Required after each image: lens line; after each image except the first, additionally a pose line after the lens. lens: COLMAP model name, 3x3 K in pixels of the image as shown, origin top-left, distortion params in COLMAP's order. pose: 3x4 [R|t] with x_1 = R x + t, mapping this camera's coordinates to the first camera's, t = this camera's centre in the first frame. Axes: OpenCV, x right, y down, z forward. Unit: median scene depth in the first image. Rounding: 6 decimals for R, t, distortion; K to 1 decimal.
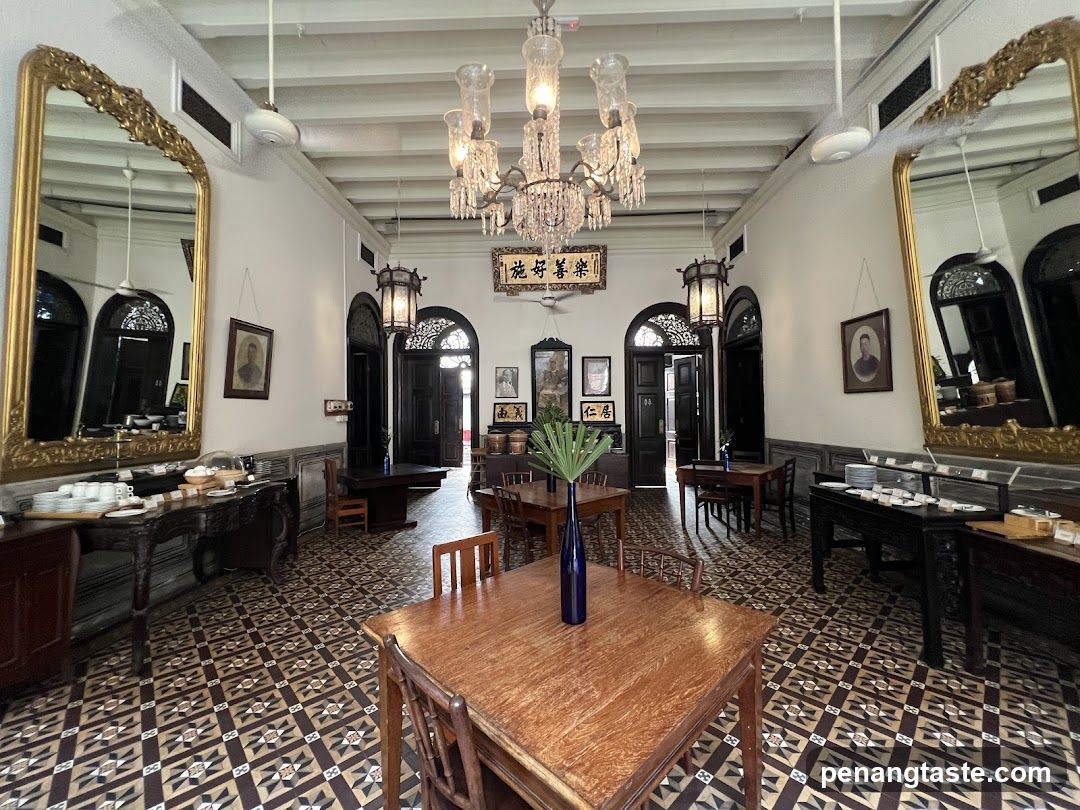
lens RADIAL K [[438.7, 0, 543.3], [0, 438.7, 405.6], [0, 0, 1]] dist [0.001046, 0.000238]
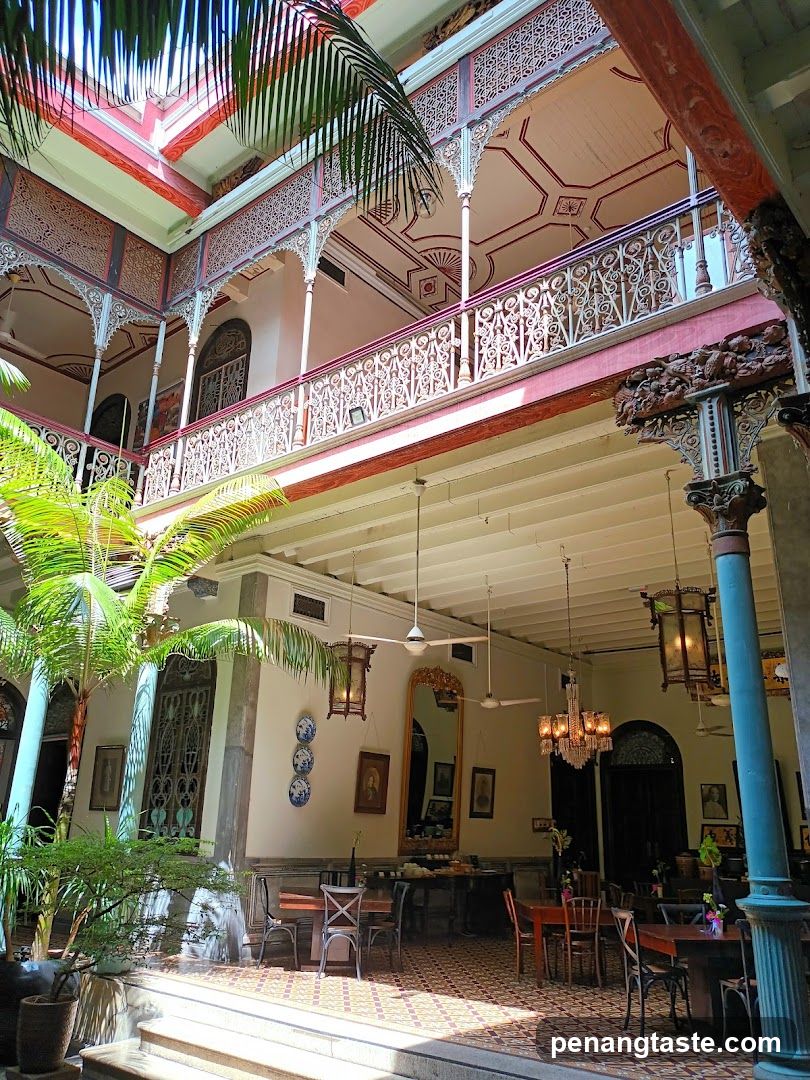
lens RADIAL K [[828.1, 0, 405.0], [0, 828.1, 540.0], [0, 0, 1]] dist [0.000591, -0.001272]
pose [[0.774118, -0.169712, -0.609869, 0.582023], [-0.027354, 0.953527, -0.300065, -0.036859], [0.632451, 0.248968, 0.733499, -0.849802]]
